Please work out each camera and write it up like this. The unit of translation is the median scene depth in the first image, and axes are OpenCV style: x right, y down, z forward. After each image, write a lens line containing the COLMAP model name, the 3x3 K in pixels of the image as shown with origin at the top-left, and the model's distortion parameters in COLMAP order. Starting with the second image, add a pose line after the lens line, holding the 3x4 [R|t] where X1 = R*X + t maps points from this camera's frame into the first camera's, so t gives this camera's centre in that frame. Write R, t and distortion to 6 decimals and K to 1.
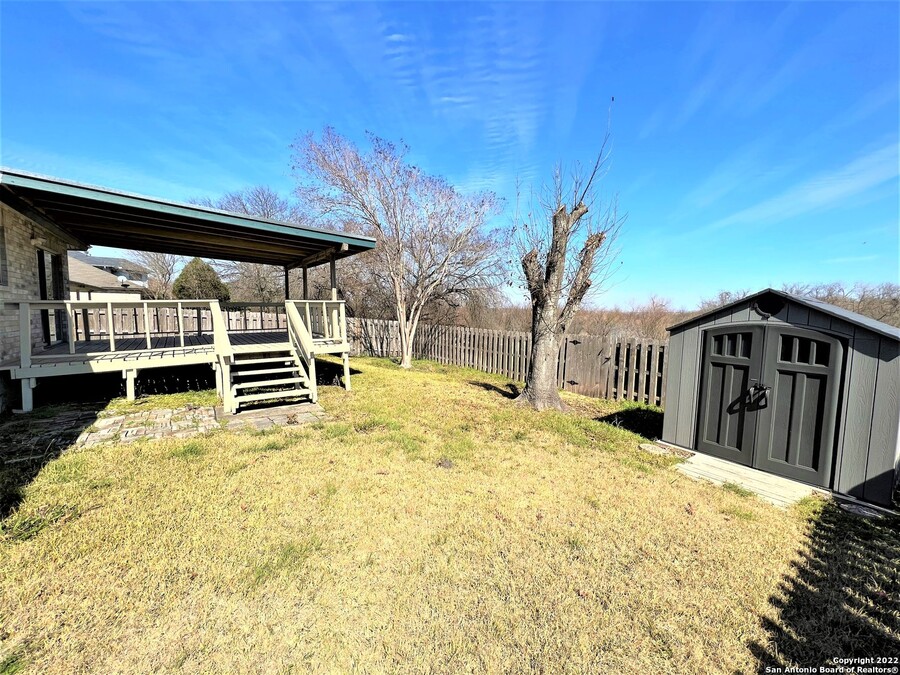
lens RADIAL K [[358.6, 0, 452.6], [0, 358.6, 336.1], [0, 0, 1]] dist [0.000652, 0.000294]
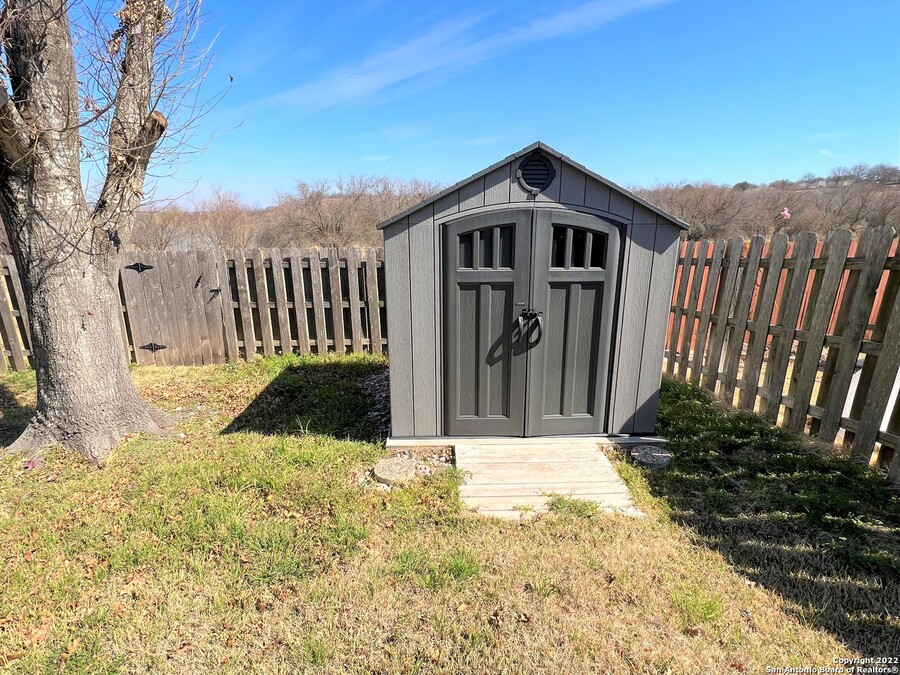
lens RADIAL K [[446.3, 0, 445.4], [0, 446.3, 338.9], [0, 0, 1]] dist [0.004455, 0.001528]
pose [[0.565223, -0.249361, 0.786348, 0.149527], [0.077574, 0.965062, 0.250274, -0.017784], [-0.821283, -0.080460, 0.564819, 0.623104]]
